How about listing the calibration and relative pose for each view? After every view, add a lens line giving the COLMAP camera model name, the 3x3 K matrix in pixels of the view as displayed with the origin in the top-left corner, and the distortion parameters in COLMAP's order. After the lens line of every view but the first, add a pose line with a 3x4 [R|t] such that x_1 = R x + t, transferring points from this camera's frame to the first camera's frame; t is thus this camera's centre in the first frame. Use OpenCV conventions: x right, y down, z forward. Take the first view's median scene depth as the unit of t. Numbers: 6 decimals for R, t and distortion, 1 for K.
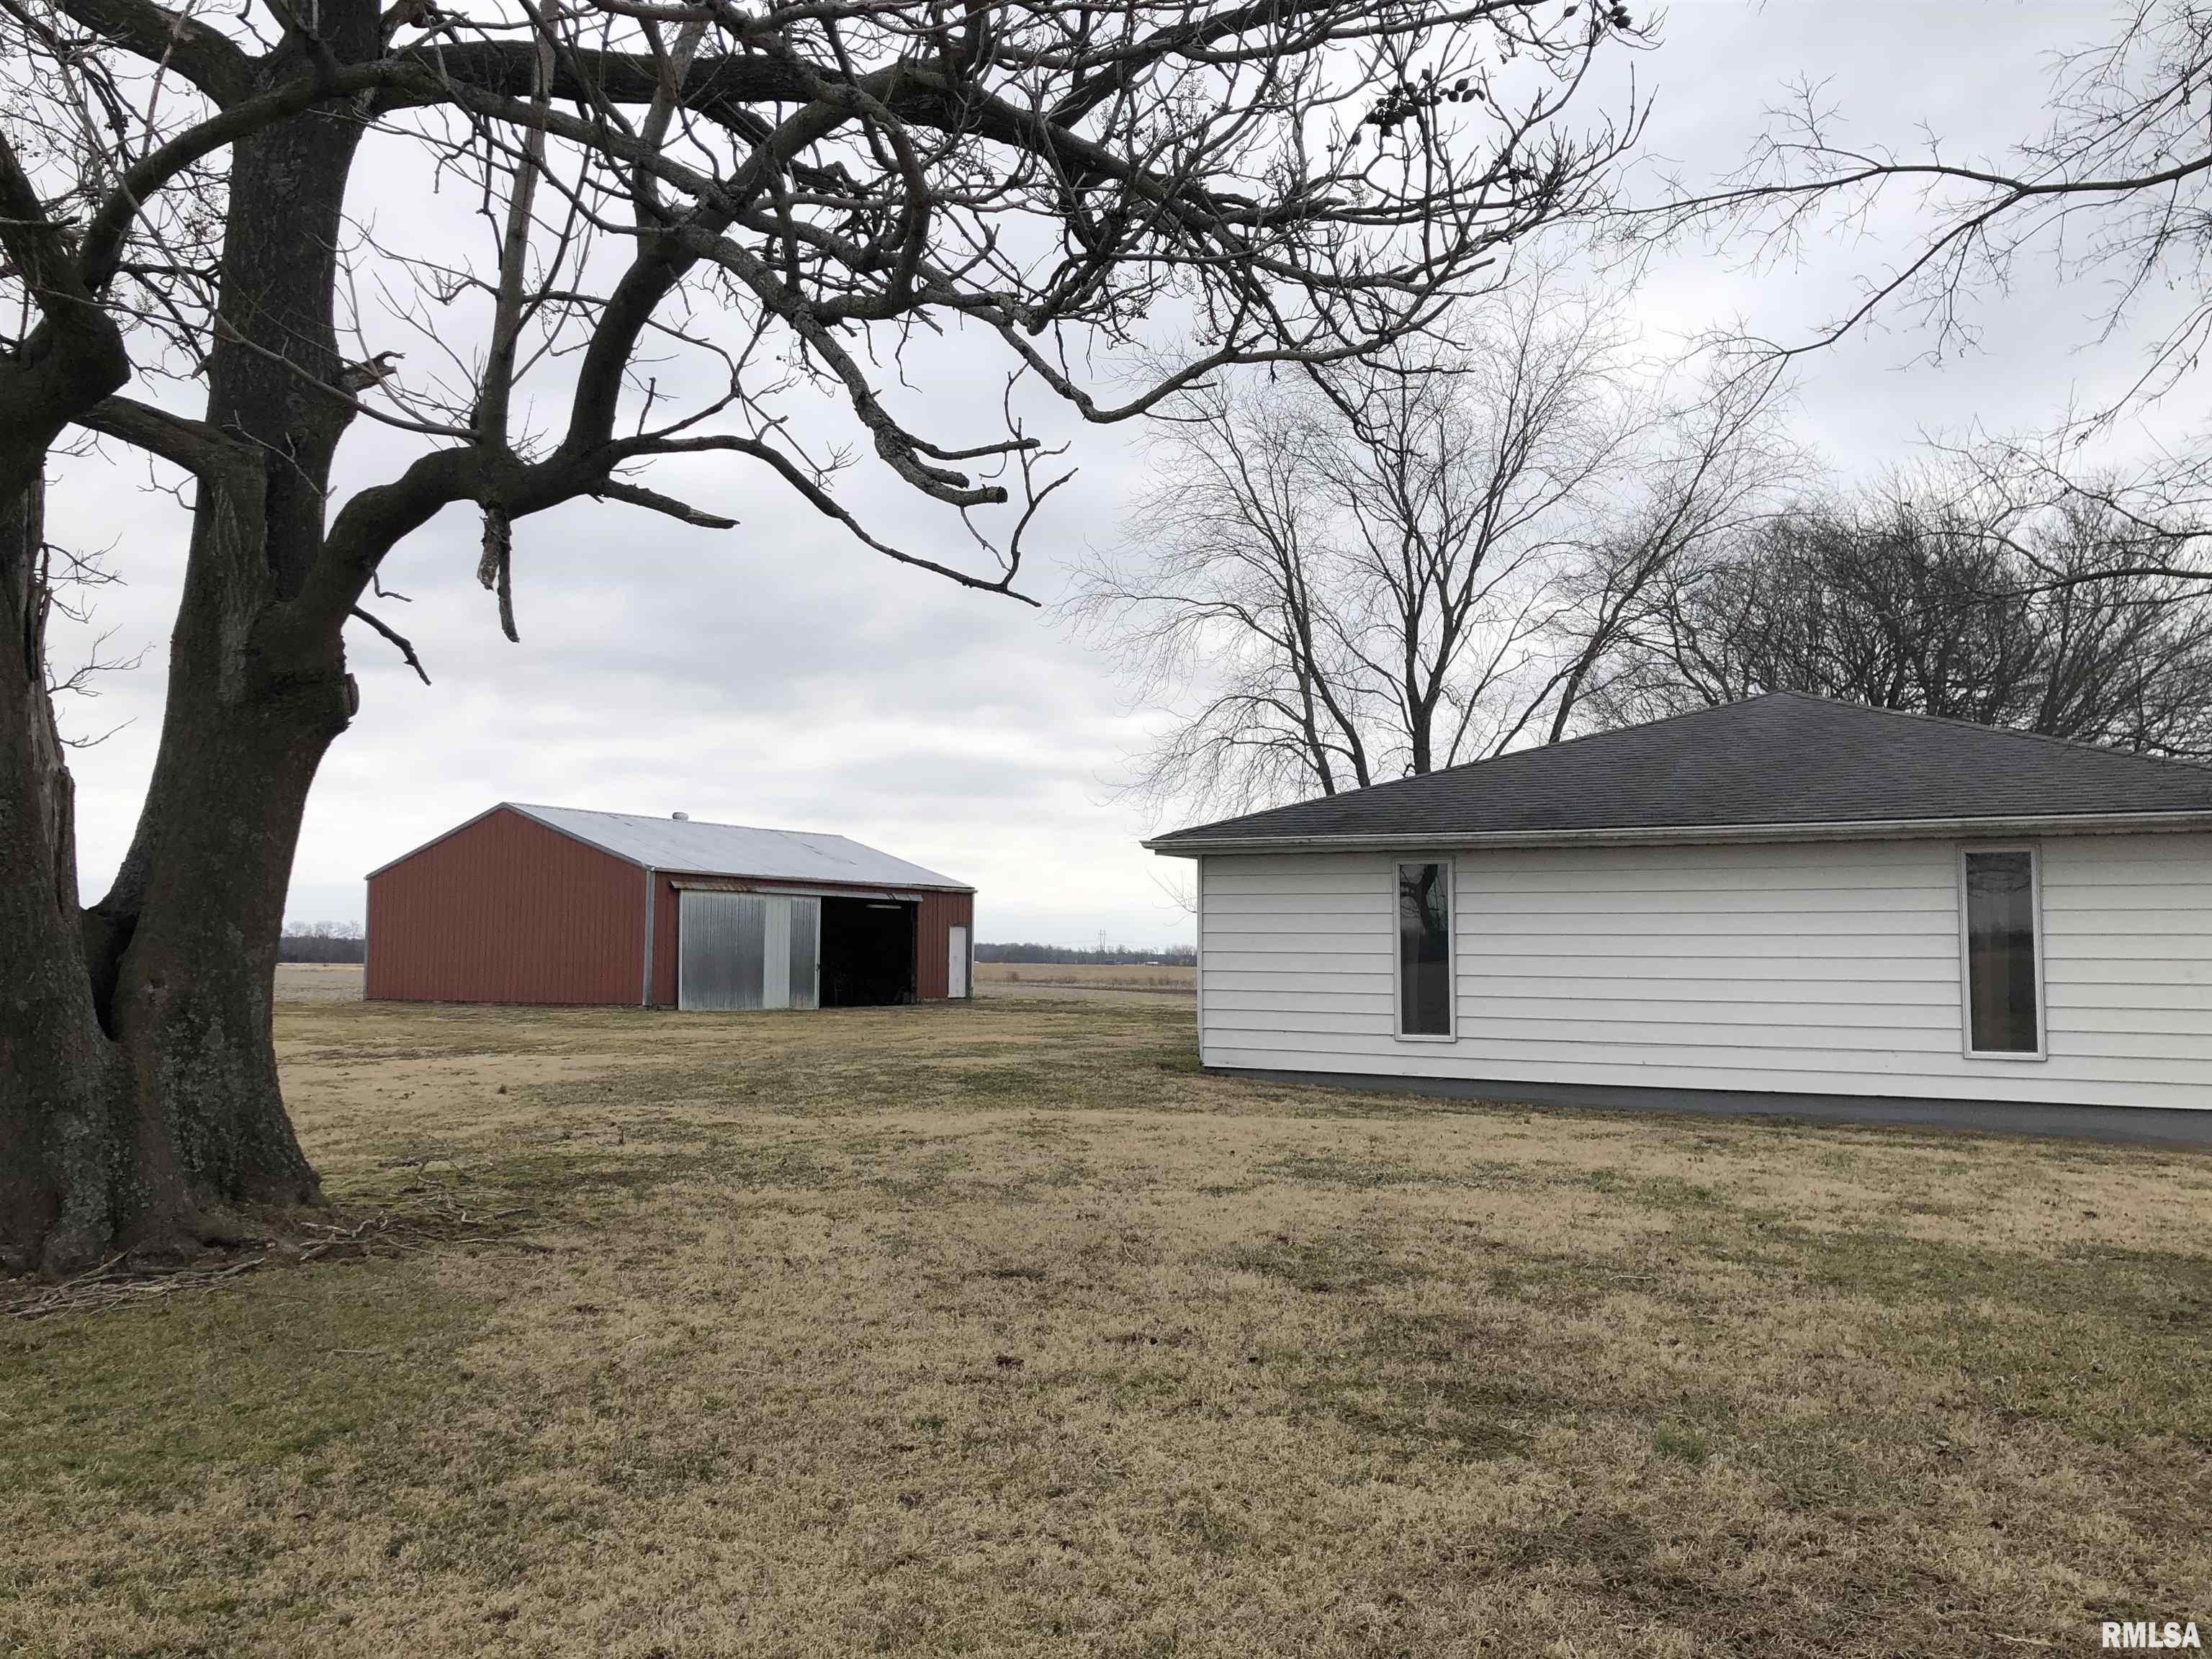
lens RADIAL K [[1758.1, 0, 1106.0], [0, 1758.1, 829.5], [0, 0, 1]] dist [0.005905, 0.000808]
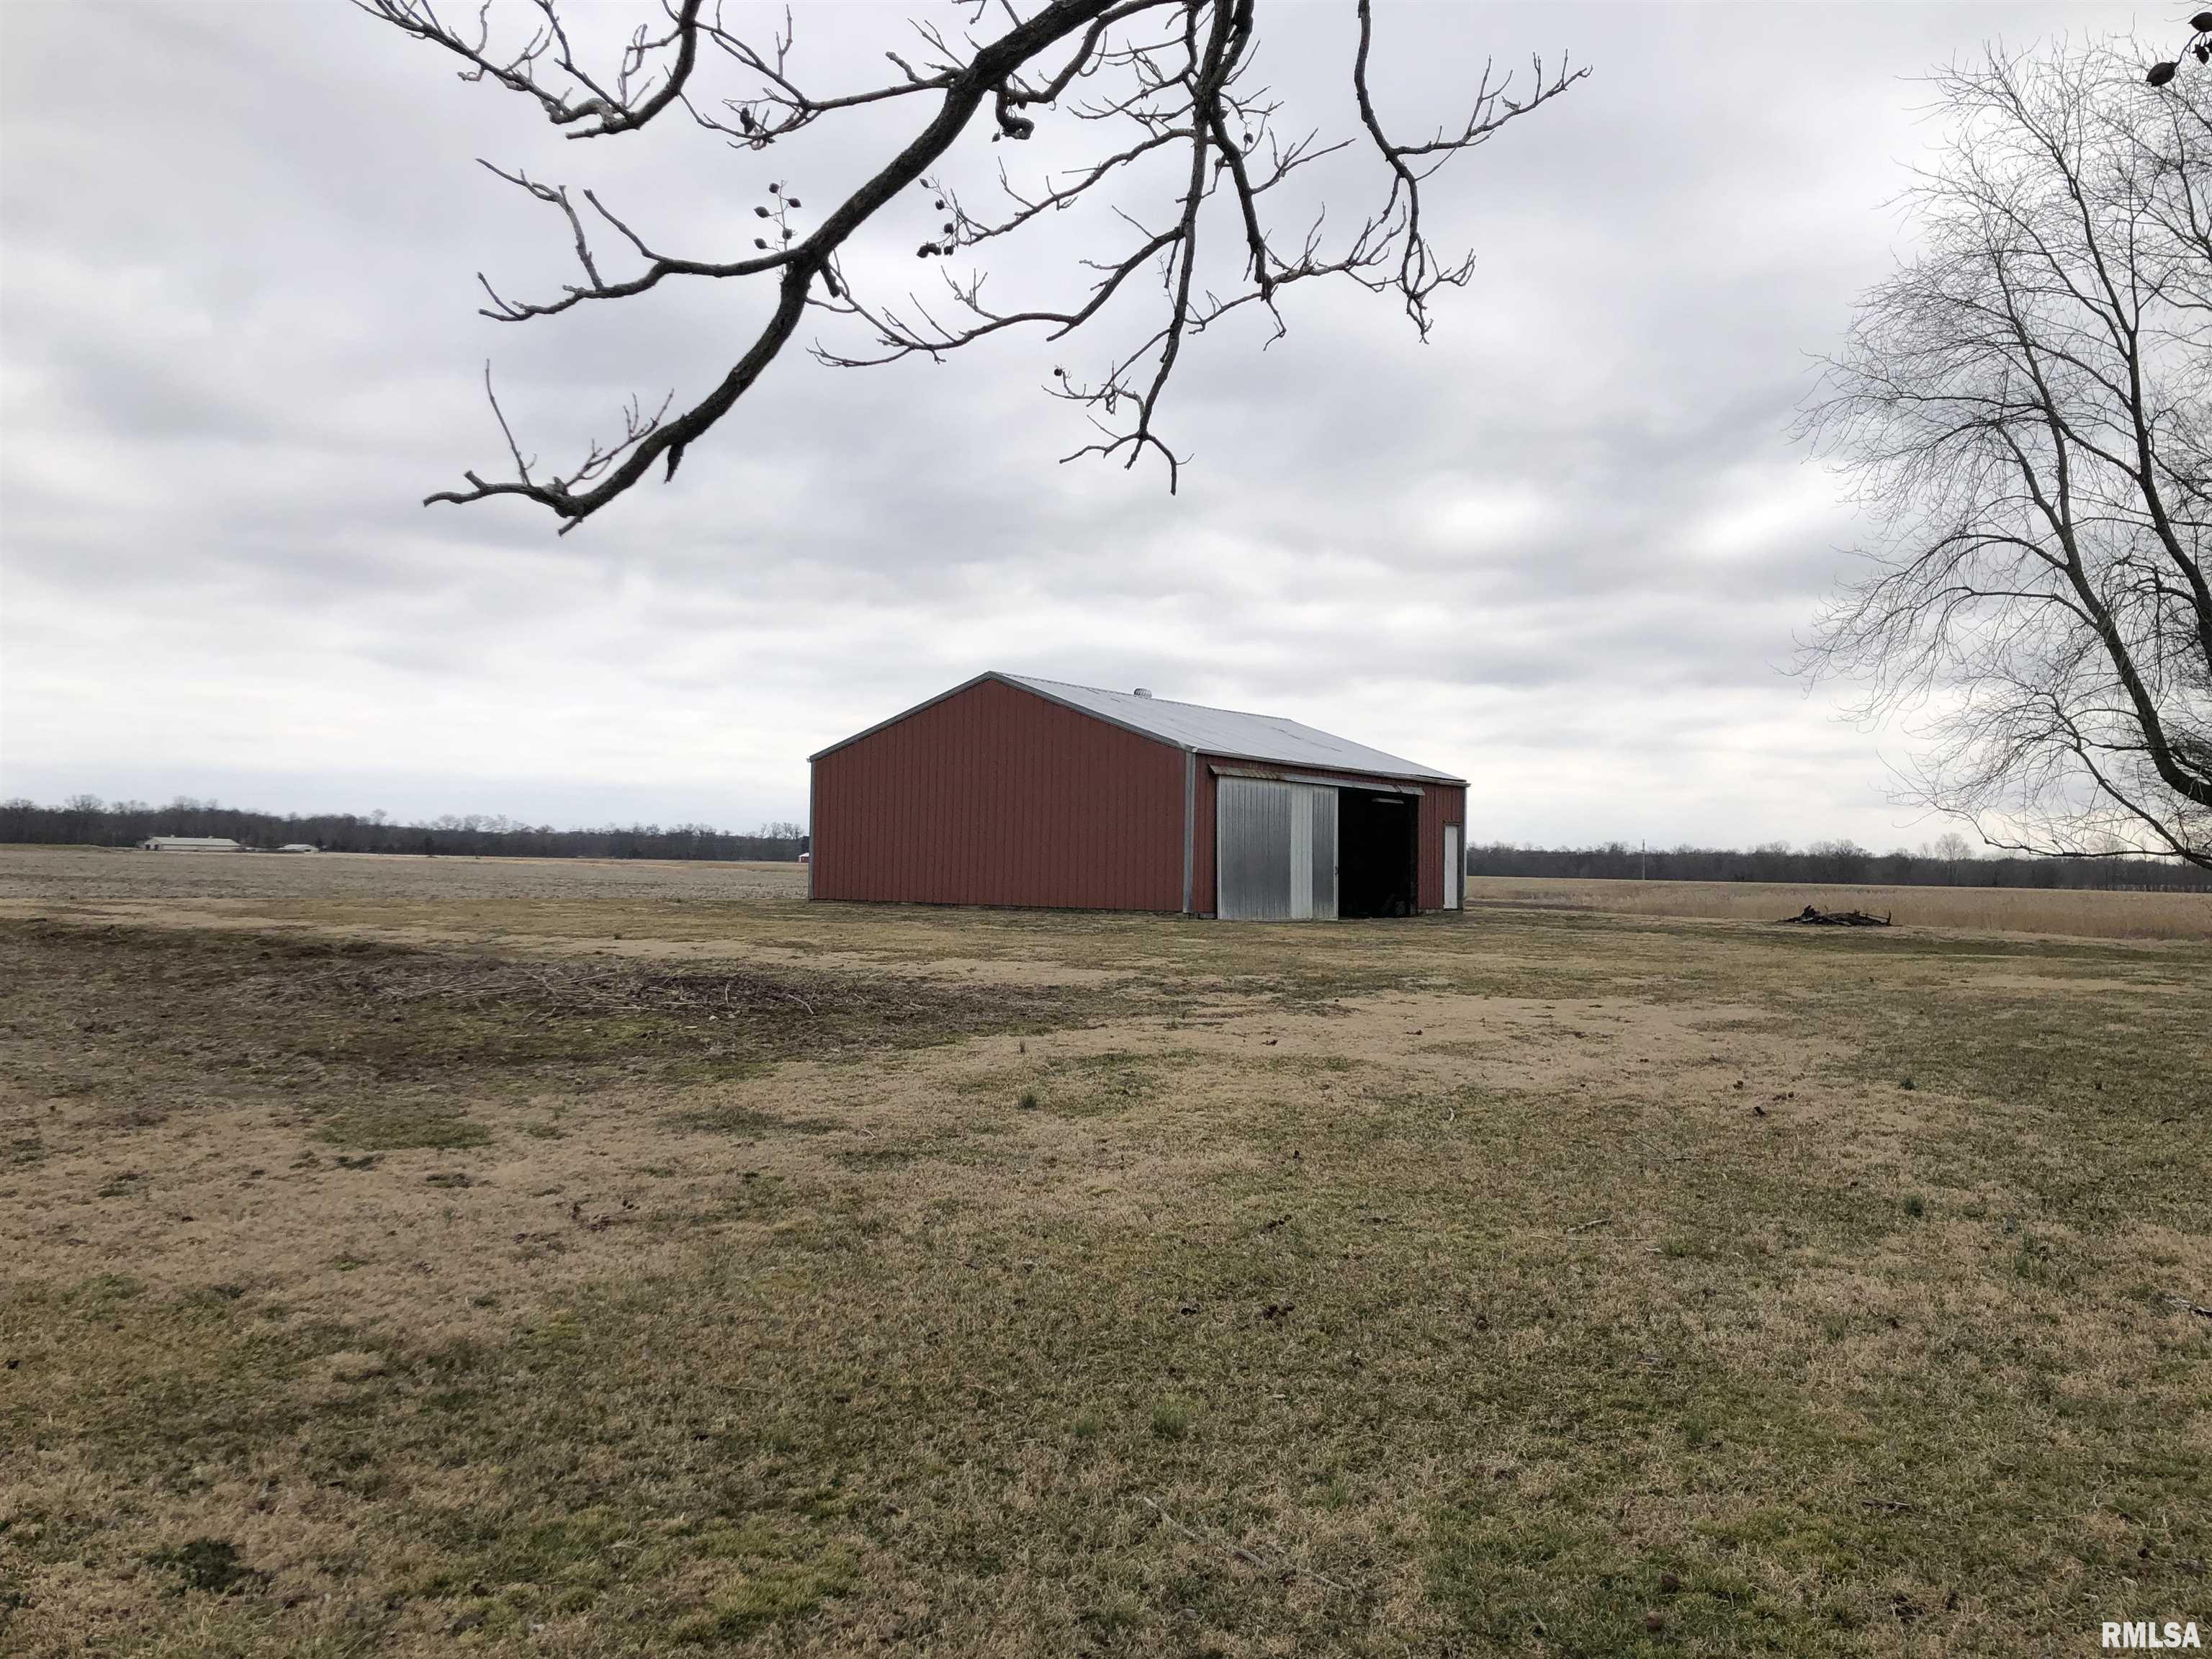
lens RADIAL K [[1833.1, 0, 1106.0], [0, 1833.1, 829.5], [0, 0, 1]] dist [0.012153, 0.004596]
pose [[0.997636, 0.010714, -0.067877, -0.215693], [-0.007007, 0.998483, 0.054616, 0.011441], [0.068359, -0.054011, 0.996198, 0.118463]]
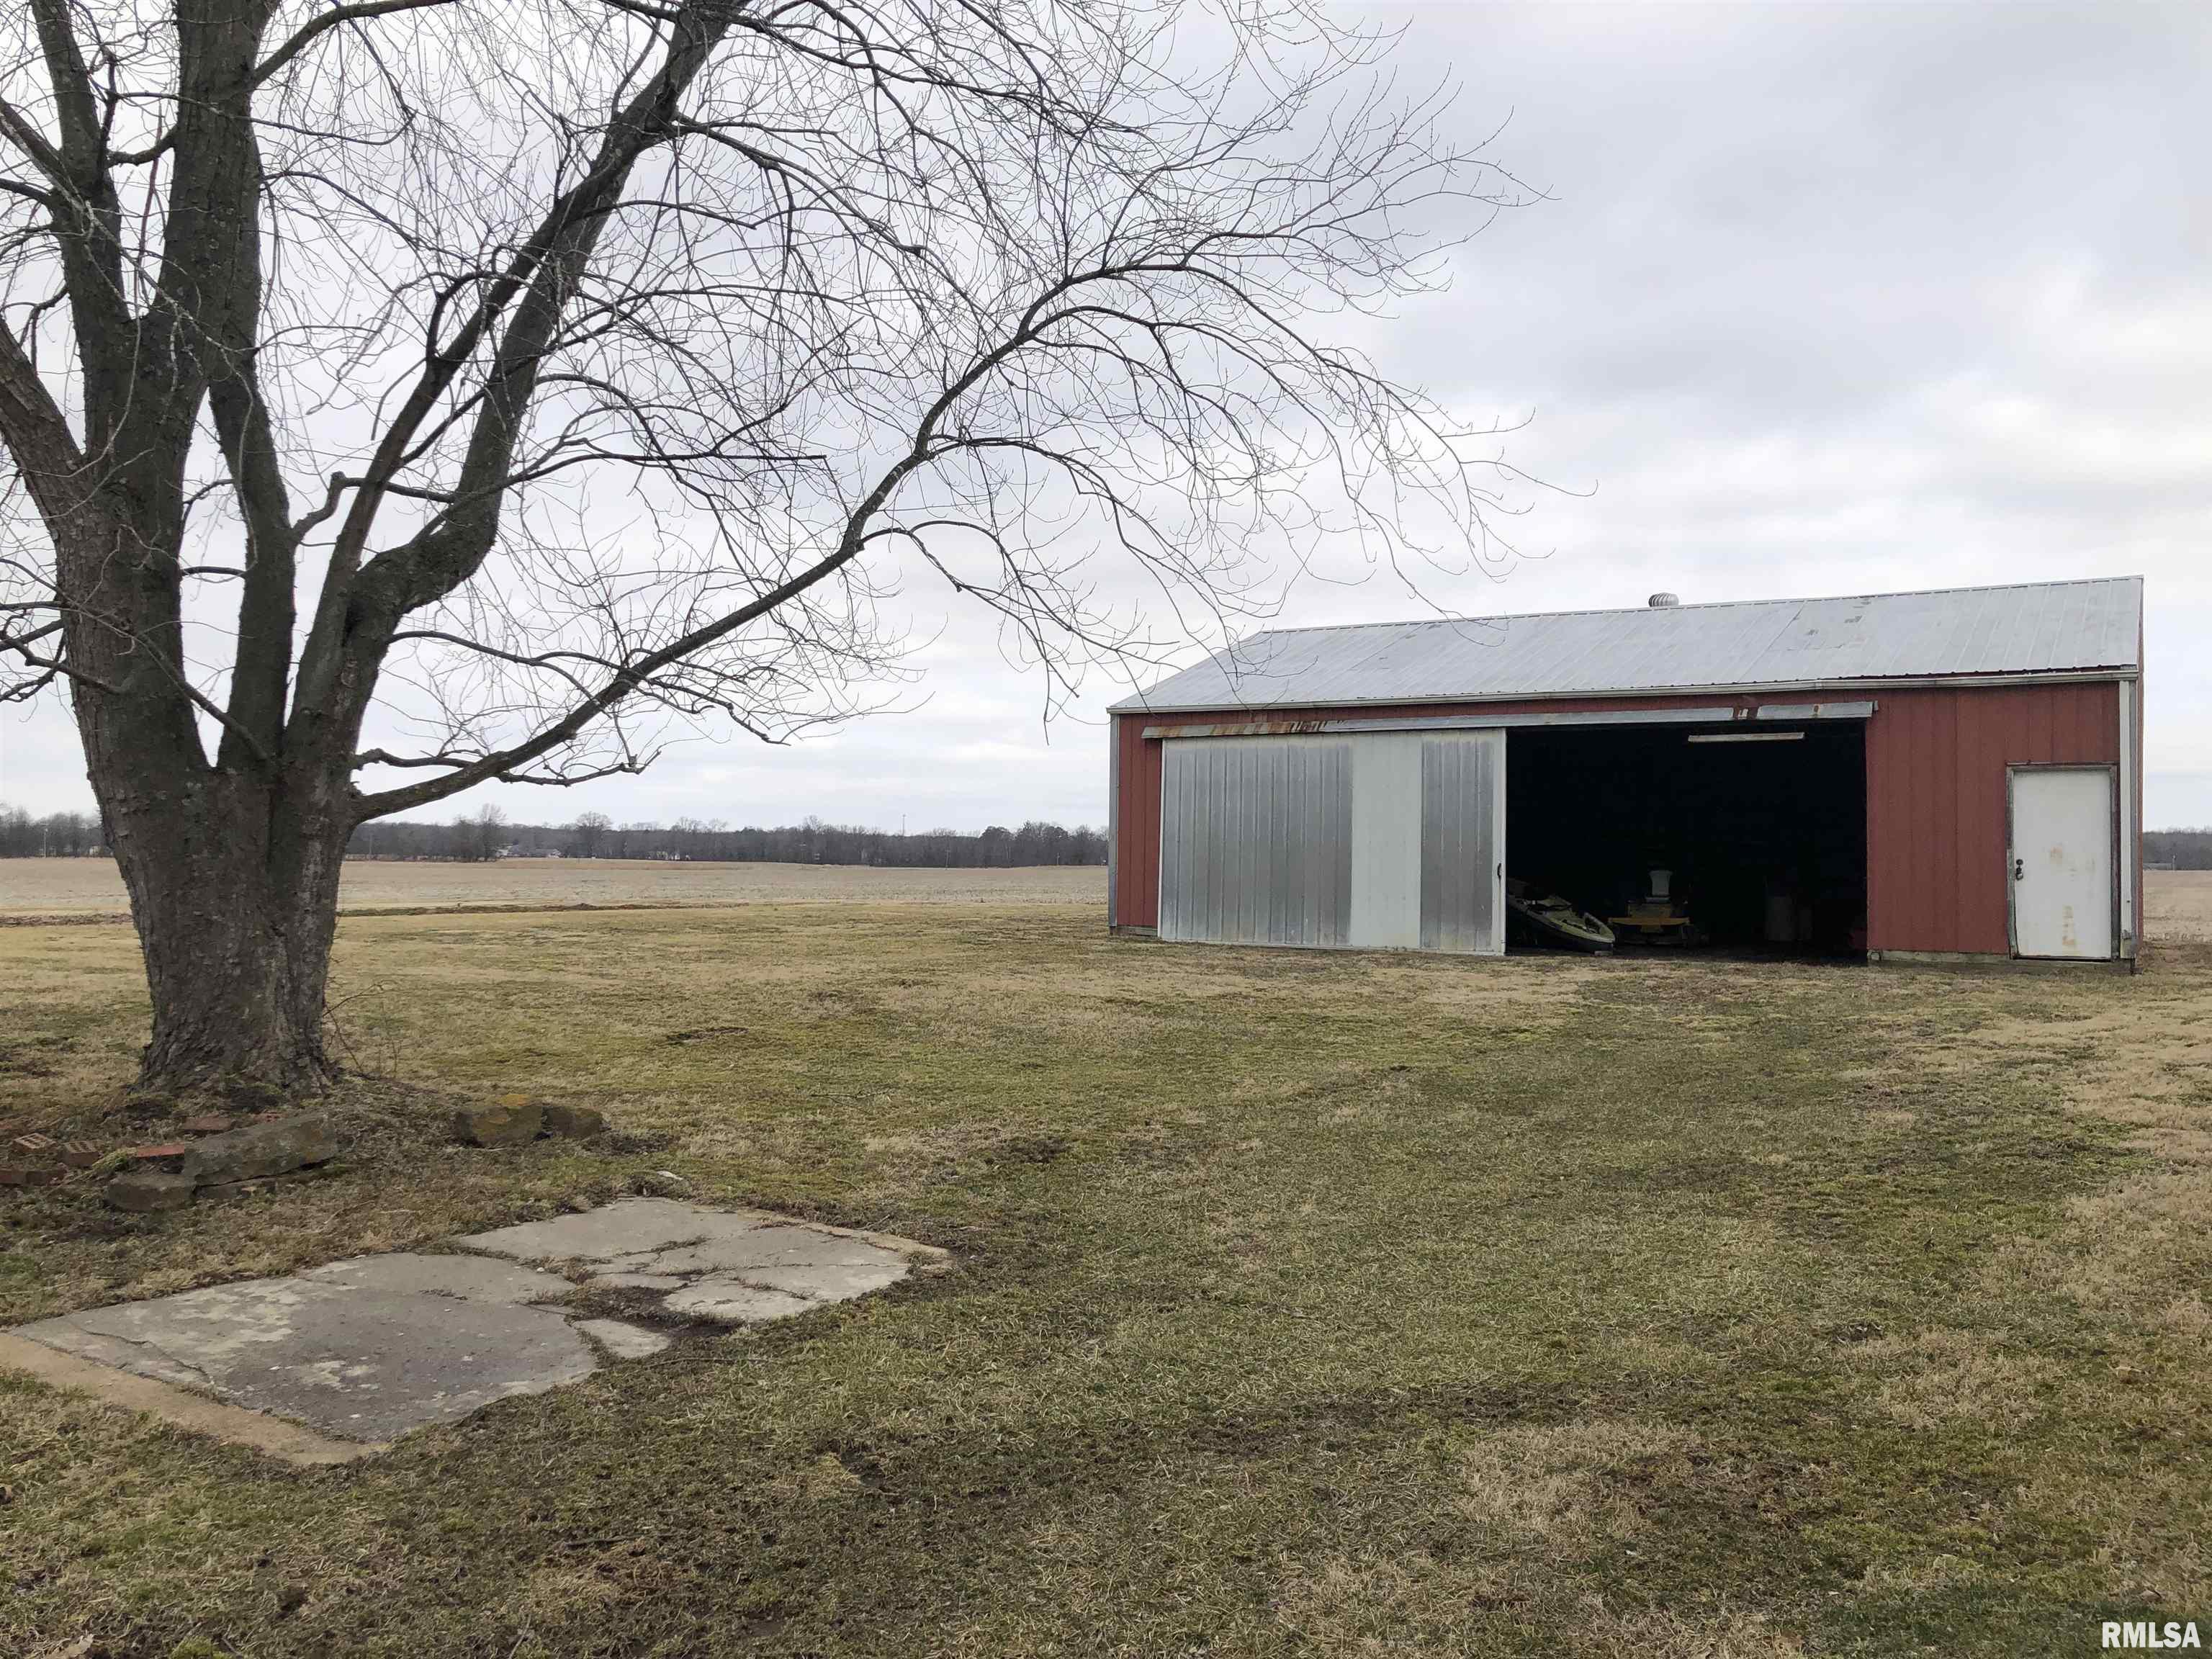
lens RADIAL K [[1833.1, 0, 1106.0], [0, 1833.1, 829.5], [0, 0, 1]] dist [0.012153, 0.004596]
pose [[0.018093, -0.011645, -0.999768, 0.352921], [0.076034, 0.997053, -0.010237, 0.063801], [0.996941, -0.075831, 0.018926, 0.886289]]
